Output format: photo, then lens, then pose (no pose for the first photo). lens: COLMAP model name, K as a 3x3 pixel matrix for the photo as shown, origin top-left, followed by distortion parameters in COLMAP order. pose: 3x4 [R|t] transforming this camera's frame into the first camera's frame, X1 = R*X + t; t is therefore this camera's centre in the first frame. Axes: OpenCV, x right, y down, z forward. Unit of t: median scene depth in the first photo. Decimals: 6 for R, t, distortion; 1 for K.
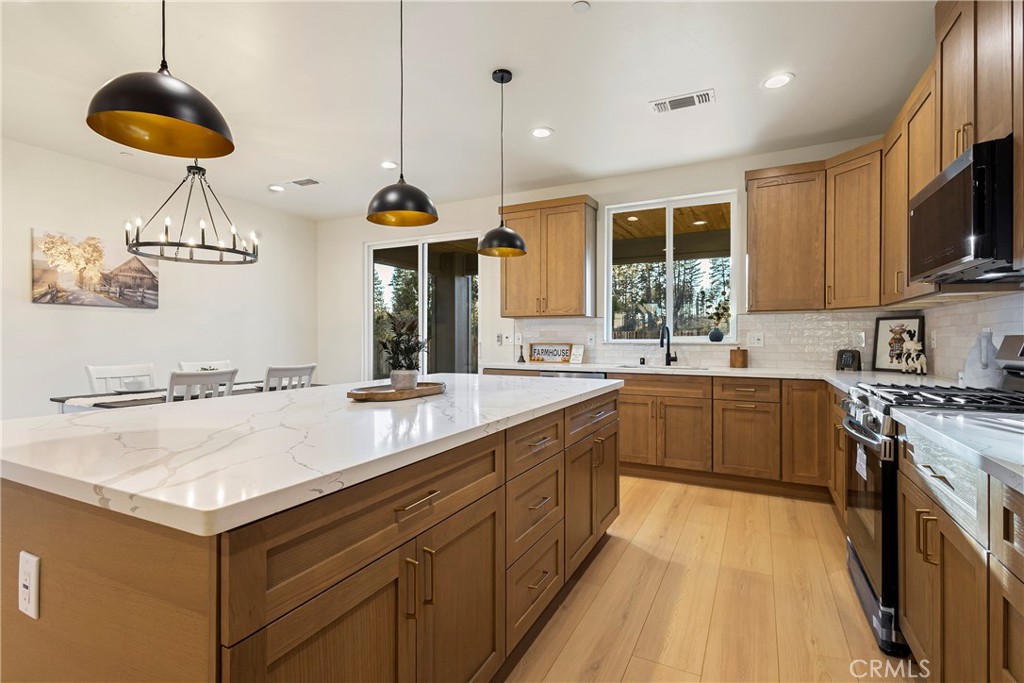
lens RADIAL K [[473.6, 0, 495.6], [0, 473.6, 339.7], [0, 0, 1]] dist [-0.000617, -0.000665]
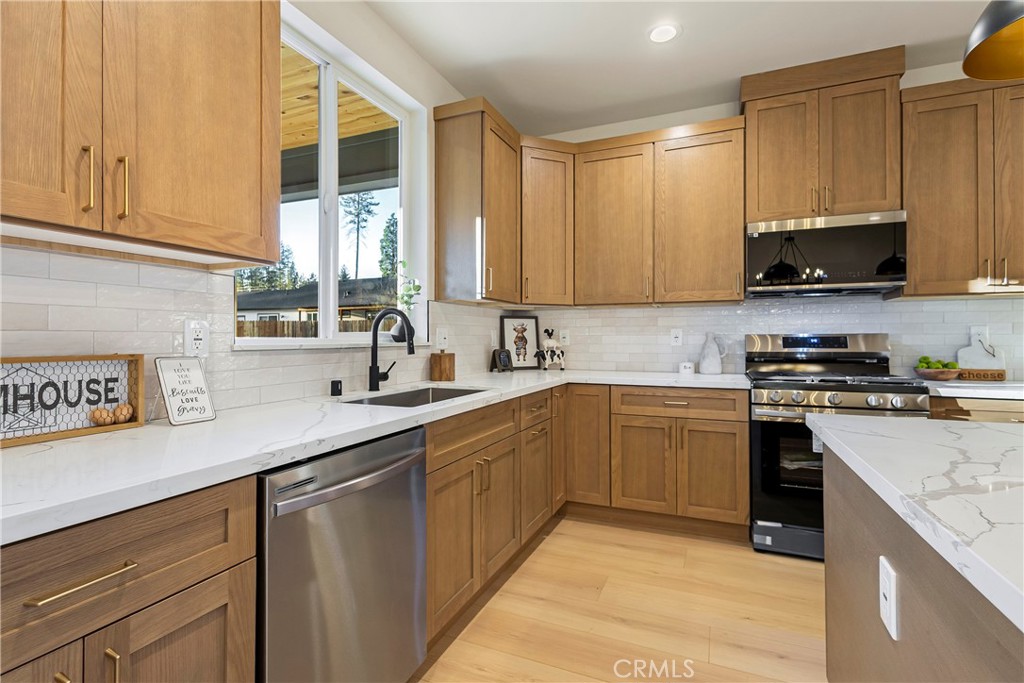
lens RADIAL K [[473.6, 0, 517.6], [0, 473.6, 335.3], [0, 0, 1]] dist [-0.000617, -0.000665]
pose [[-0.091185, 0.005757, 0.995817, -0.149040], [0.001710, 0.999983, -0.005624, -0.000479], [-0.995833, 0.001190, -0.091193, 0.890081]]
